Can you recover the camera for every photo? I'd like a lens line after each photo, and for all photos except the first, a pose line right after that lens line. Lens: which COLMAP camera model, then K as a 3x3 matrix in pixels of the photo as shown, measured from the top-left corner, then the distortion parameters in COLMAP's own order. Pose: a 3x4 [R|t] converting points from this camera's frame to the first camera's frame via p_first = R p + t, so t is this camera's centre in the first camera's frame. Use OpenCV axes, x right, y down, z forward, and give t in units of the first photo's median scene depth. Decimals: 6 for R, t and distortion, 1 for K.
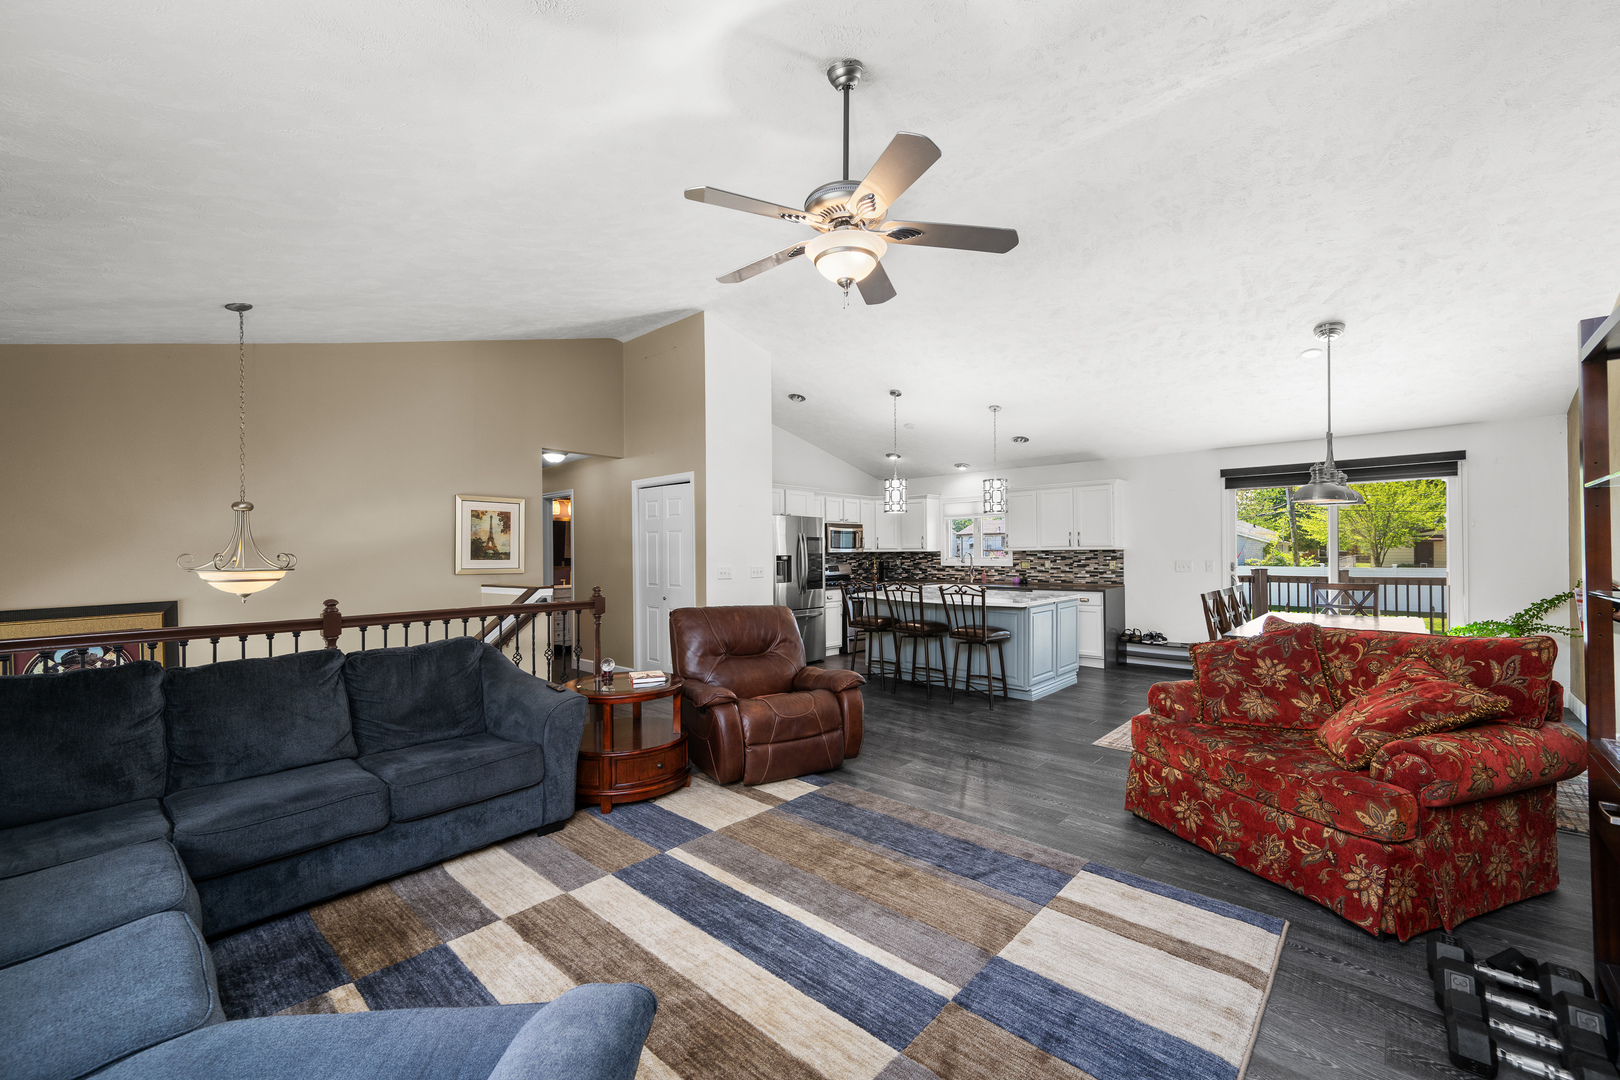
lens RADIAL K [[645.9, 0, 809.1], [0, 645.9, 548.5], [0, 0, 1]] dist [-0.000082, -0.000167]
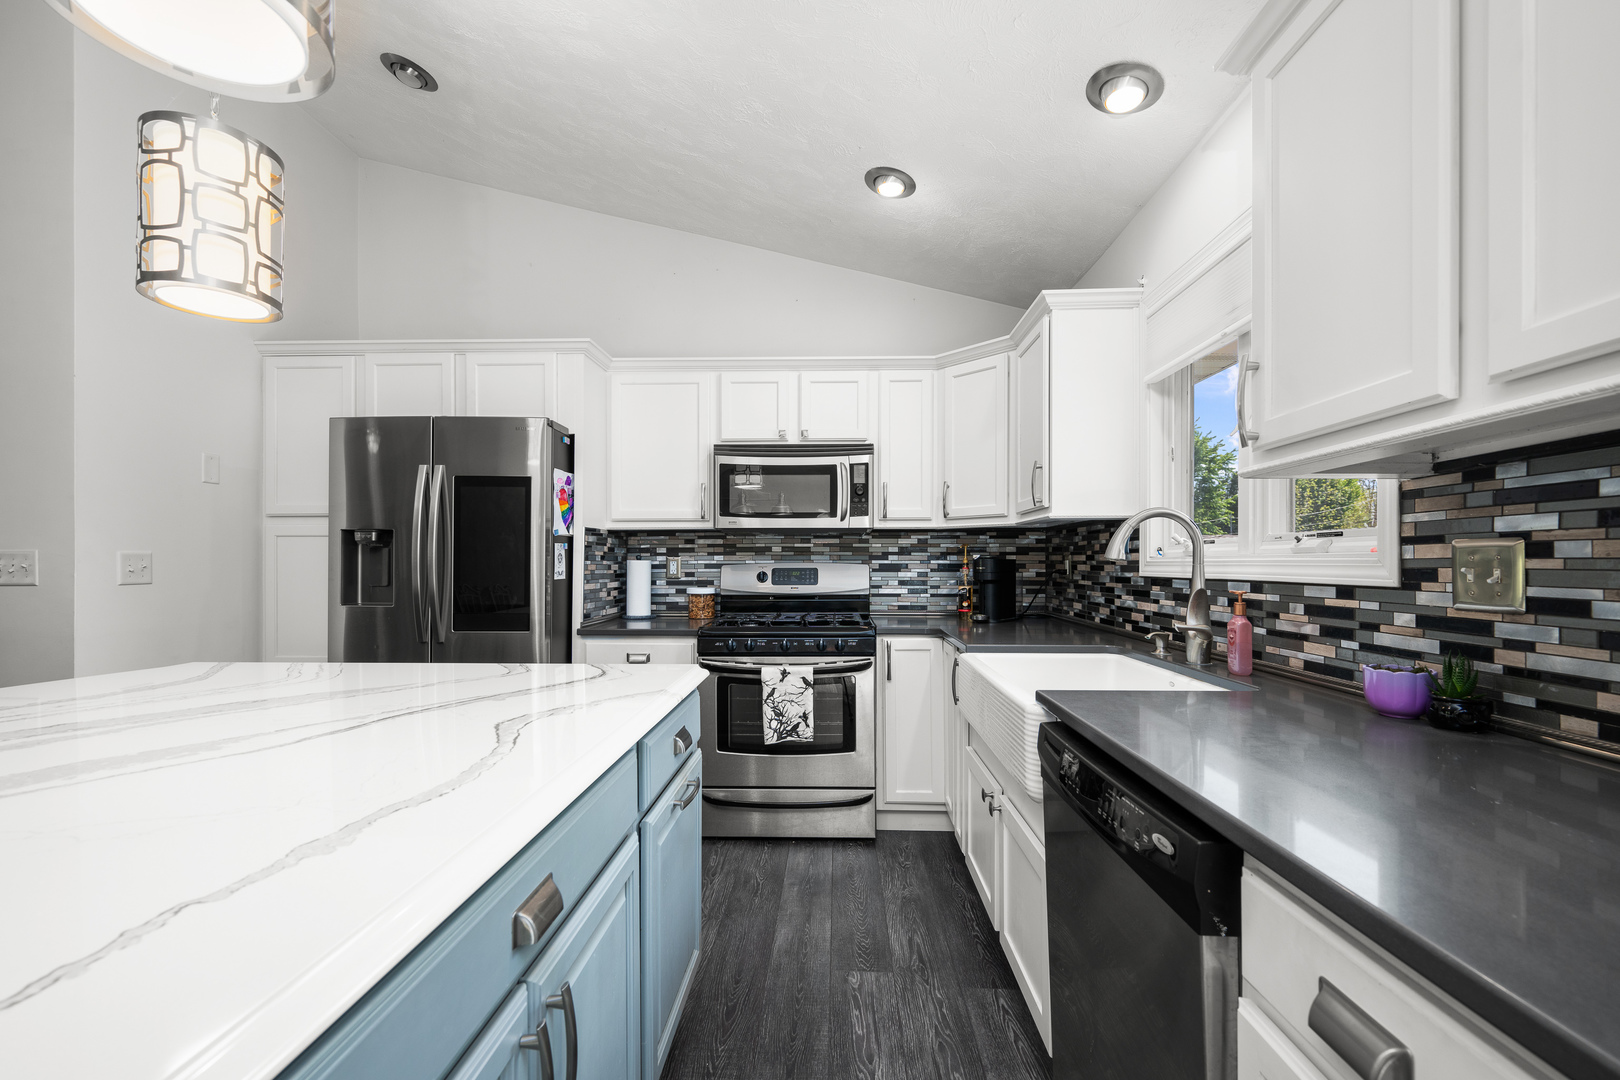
lens RADIAL K [[679.4, 0, 805.6], [0, 679.4, 562.7], [0, 0, 1]] dist [-0.000619, -0.000106]
pose [[0.648357, 0.009203, -0.761280, 0.351449], [-0.002241, 0.999946, 0.010179, 0.021336], [0.761333, -0.004894, 0.648343, 0.817622]]
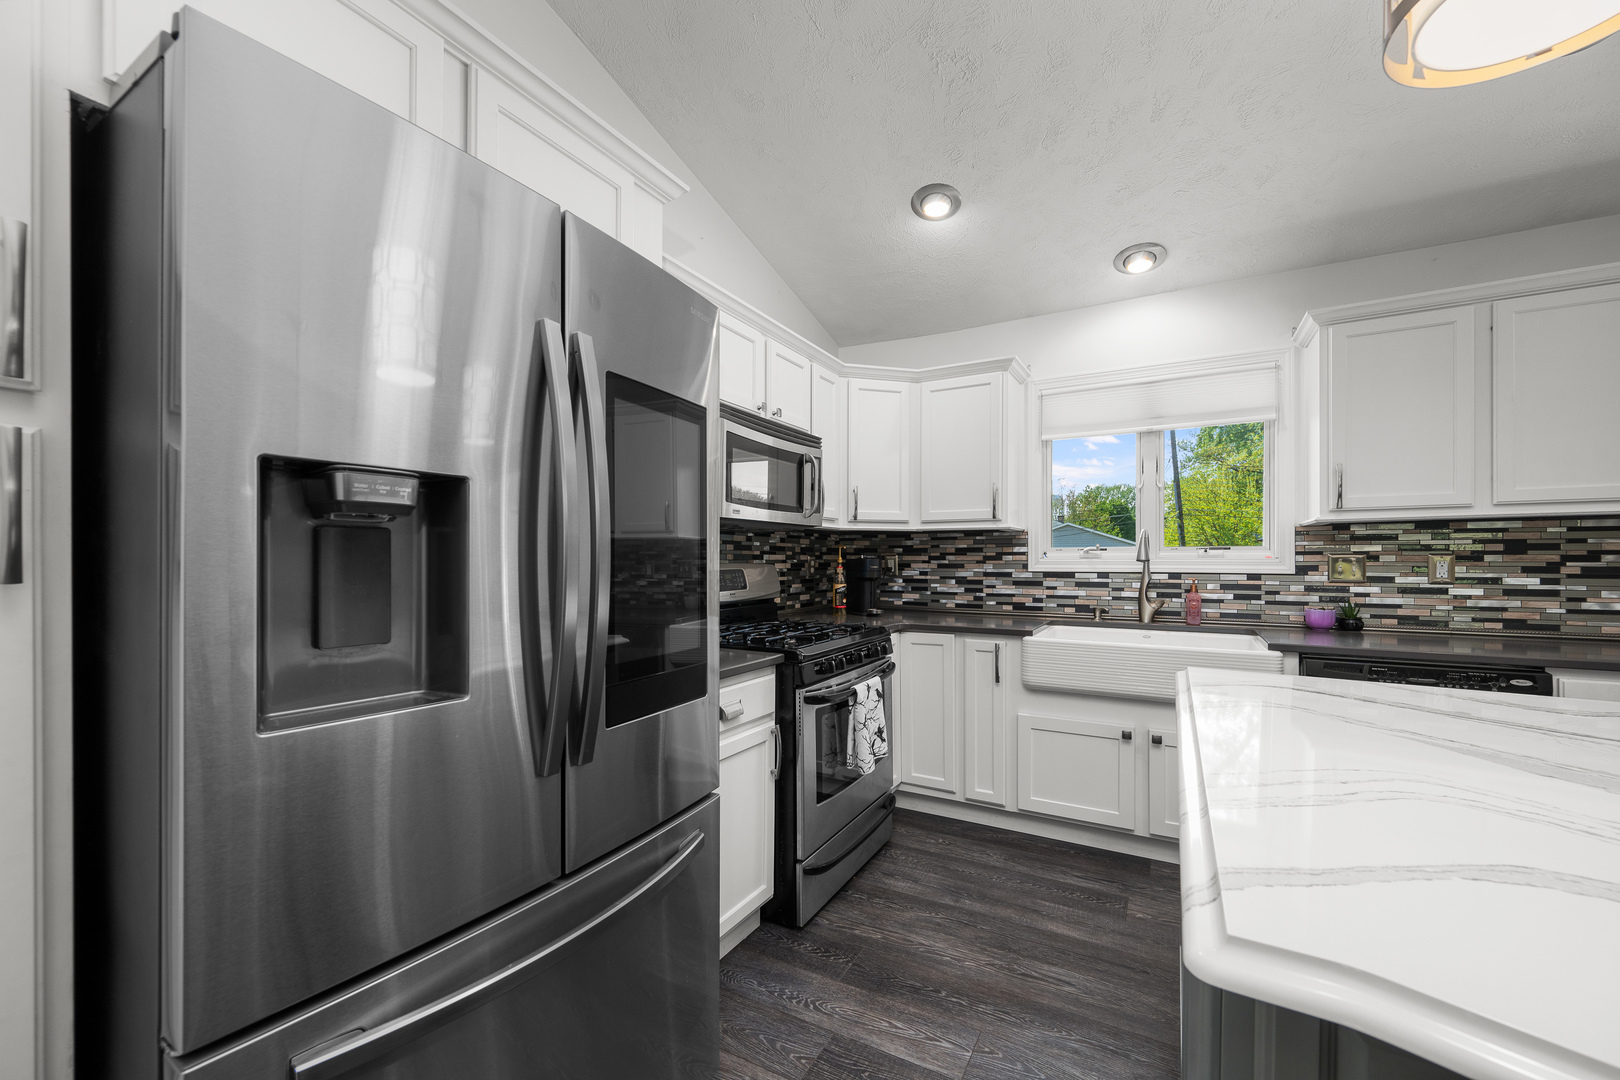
lens RADIAL K [[633.9, 0, 811.9], [0, 633.9, 558.5], [0, 0, 1]] dist [-0.000499, -0.000352]
pose [[0.972259, 0.009445, 0.233718, 0.007971], [-0.010242, 0.999945, 0.002195, 0.022096], [-0.233684, -0.004528, 0.972302, 0.763988]]
